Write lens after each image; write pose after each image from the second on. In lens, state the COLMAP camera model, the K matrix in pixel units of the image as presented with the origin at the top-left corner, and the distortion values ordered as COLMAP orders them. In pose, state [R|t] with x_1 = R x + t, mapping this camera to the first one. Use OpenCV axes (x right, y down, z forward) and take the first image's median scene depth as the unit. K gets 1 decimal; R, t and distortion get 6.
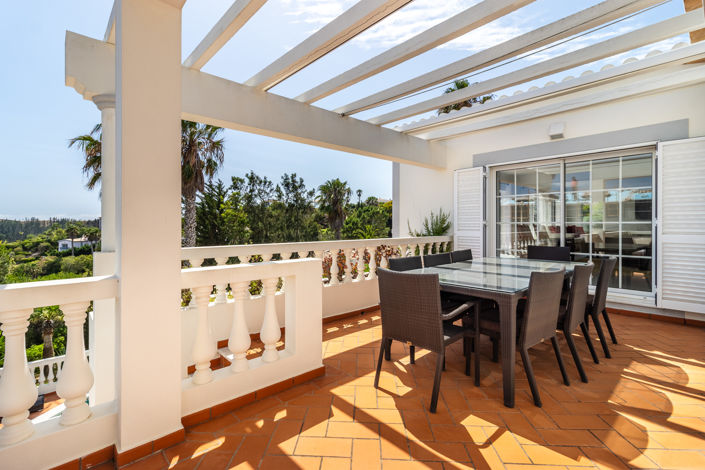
lens RADIAL K [[325.0, 0, 354.0], [0, 325.0, 226.7], [0, 0, 1]] dist [0.003794, 0.000657]
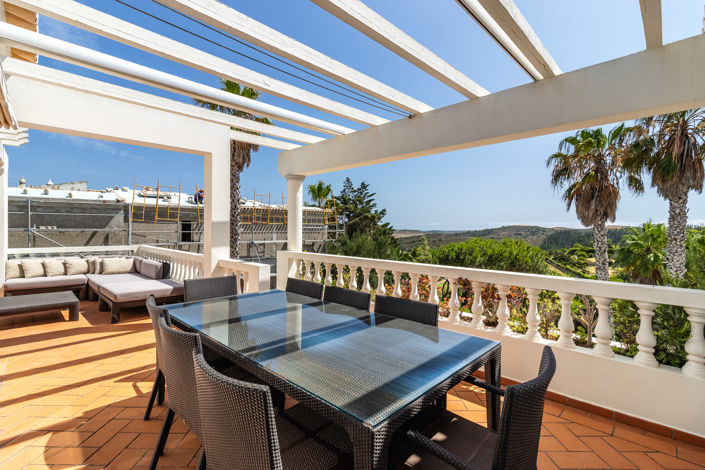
lens RADIAL K [[330.8, 0, 353.2], [0, 330.8, 224.5], [0, 0, 1]] dist [0.035646, 0.000375]
pose [[0.040273, -0.007758, -0.999159, 2.023541], [-0.015380, 0.999847, -0.008383, -0.118019], [0.999070, 0.015705, 0.040148, 1.899168]]
